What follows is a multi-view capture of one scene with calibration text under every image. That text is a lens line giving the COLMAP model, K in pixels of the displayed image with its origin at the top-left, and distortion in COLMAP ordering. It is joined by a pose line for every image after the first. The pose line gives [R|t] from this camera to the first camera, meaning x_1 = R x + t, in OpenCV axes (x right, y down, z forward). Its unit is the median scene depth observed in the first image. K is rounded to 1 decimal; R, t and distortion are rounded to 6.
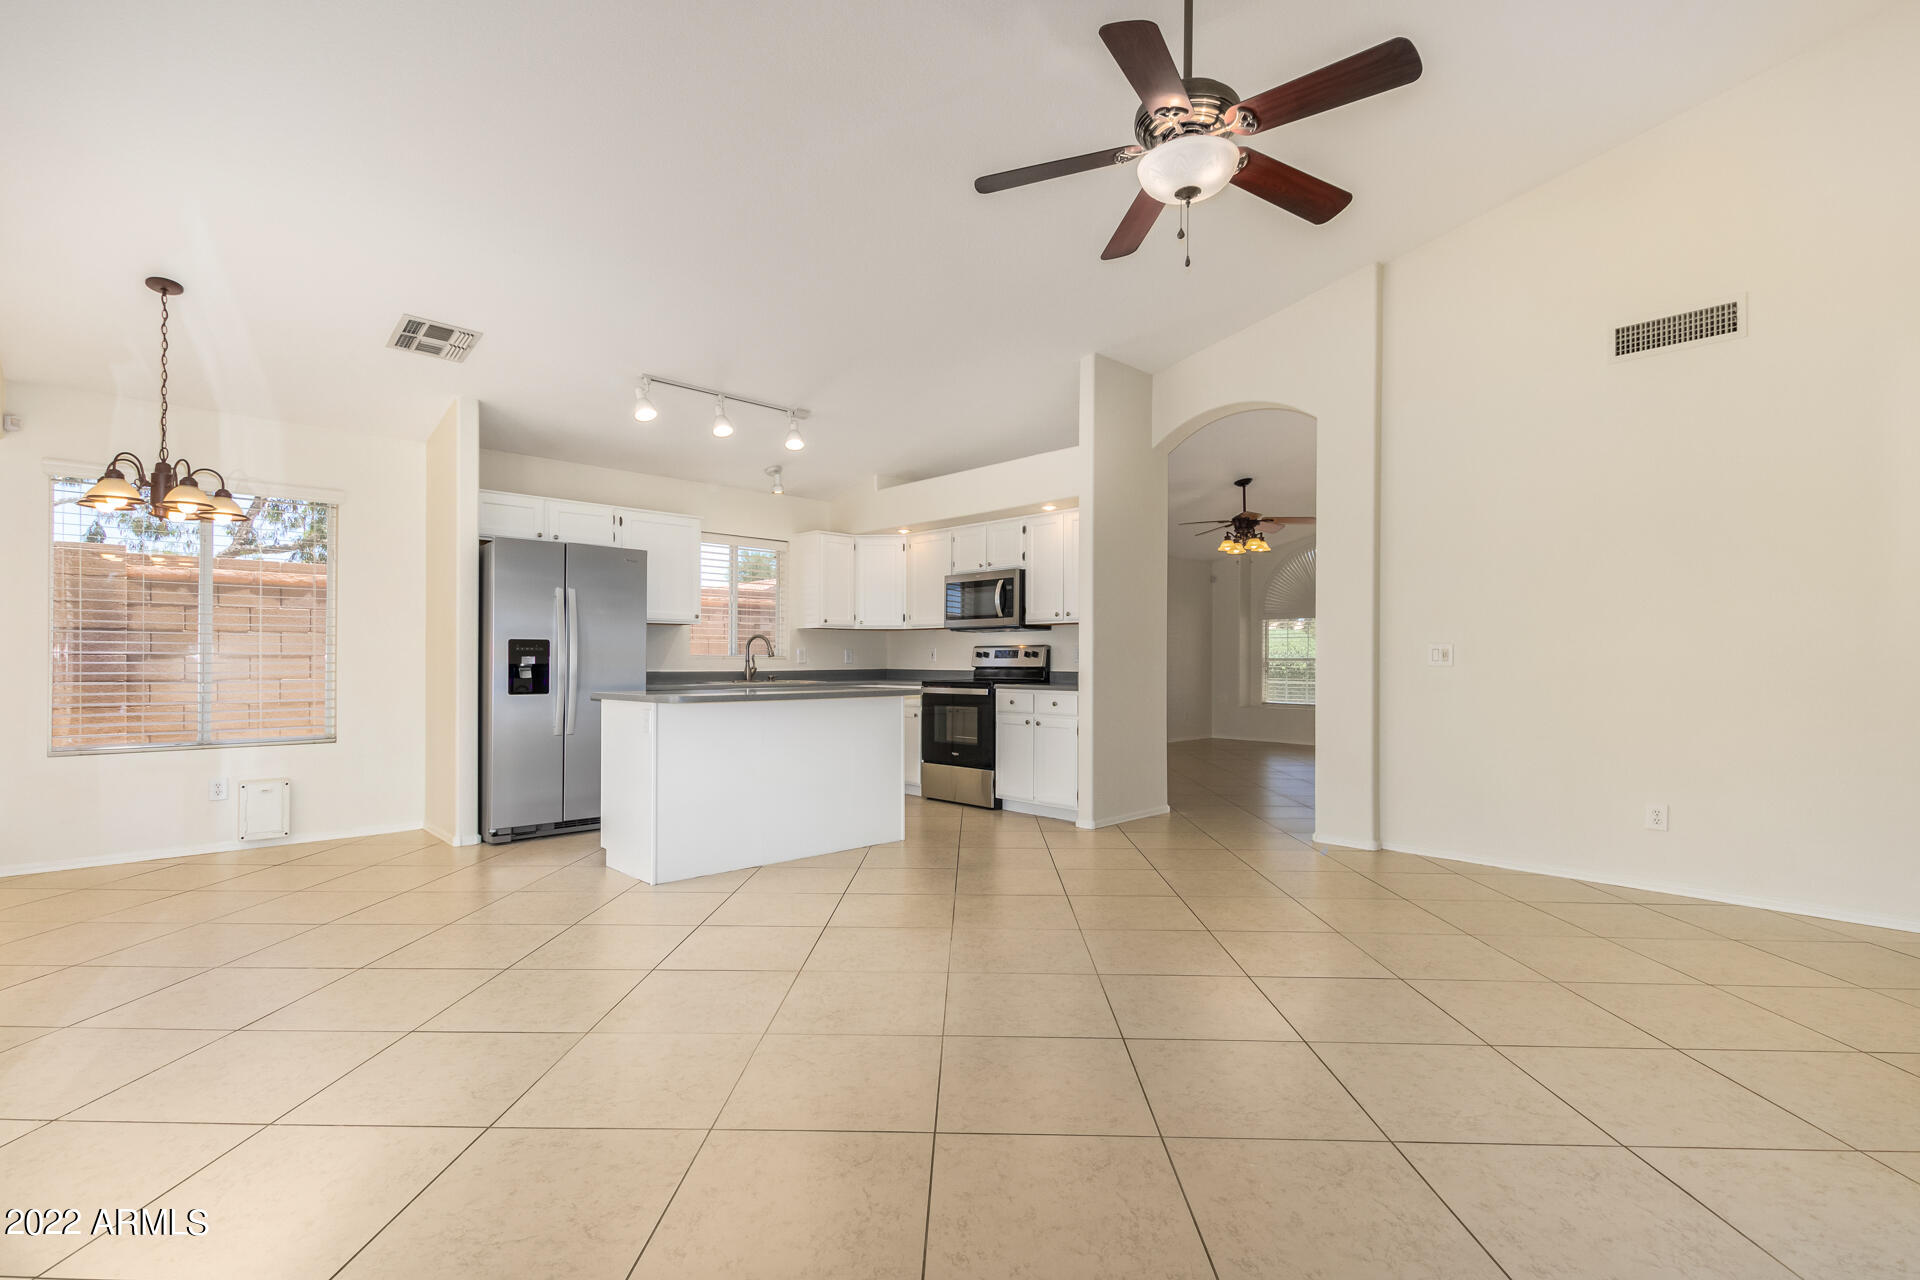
lens RADIAL K [[871.9, 0, 953.0], [0, 871.9, 653.8], [0, 0, 1]] dist [0.002634, -0.000337]
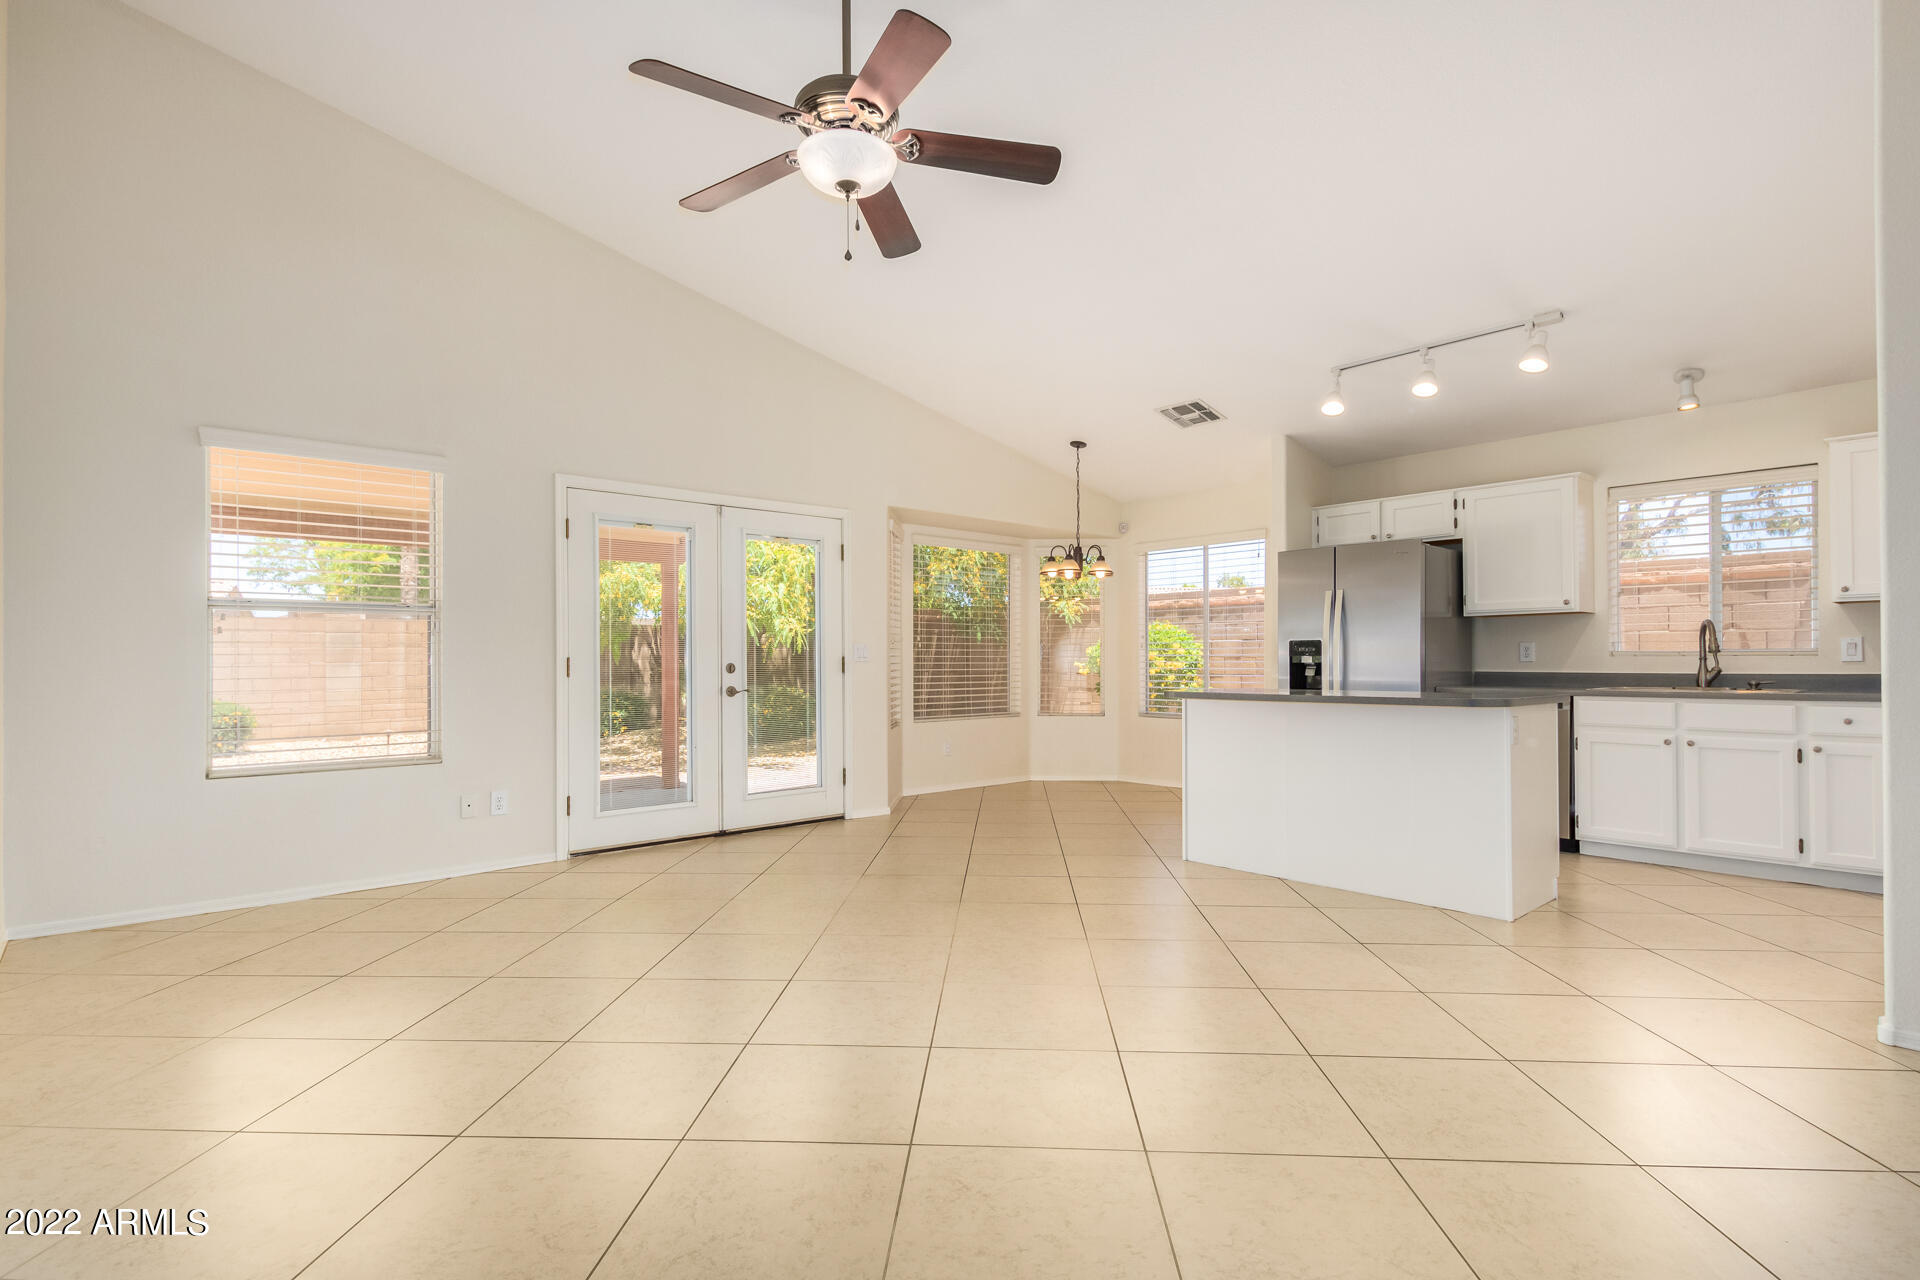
lens RADIAL K [[929.6, 0, 964.1], [0, 929.6, 652.1], [0, 0, 1]] dist [0.012811, -0.000431]
pose [[-0.024121, -0.012426, -0.999632, 0.544223], [0.009909, 0.999871, -0.012668, 0.006898], [0.999660, -0.010211, -0.023994, 0.470026]]
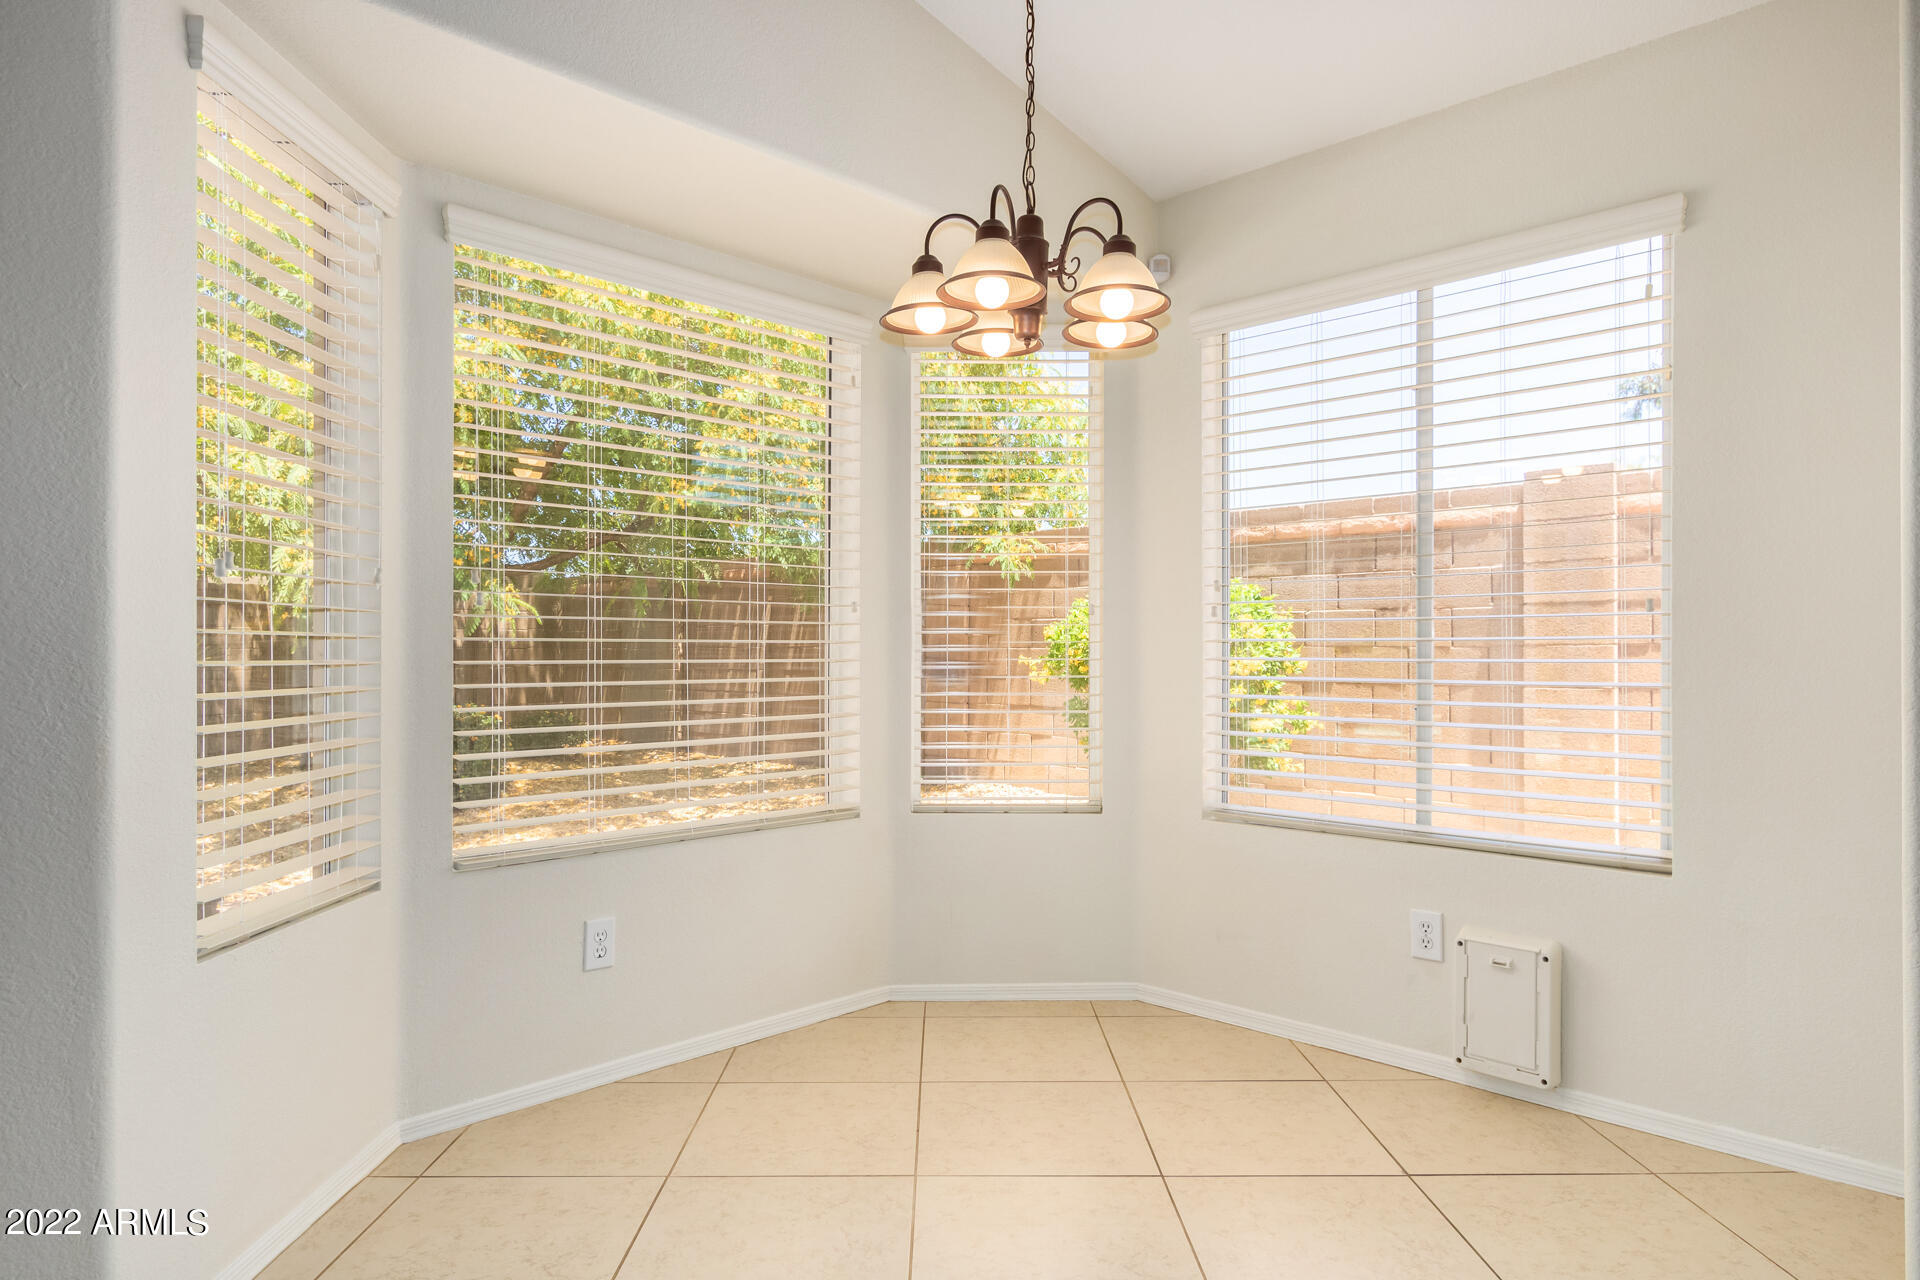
lens RADIAL K [[1145.4, 0, 960.0], [0, 1145.4, 640.0], [0, 0, 1]] dist [-0.002033, -0.000505]
pose [[0.039855, -0.011905, -0.999135, -0.184255], [0.005371, 0.999917, -0.011700, 0.004059], [0.999191, -0.004900, 0.039916, 0.541694]]
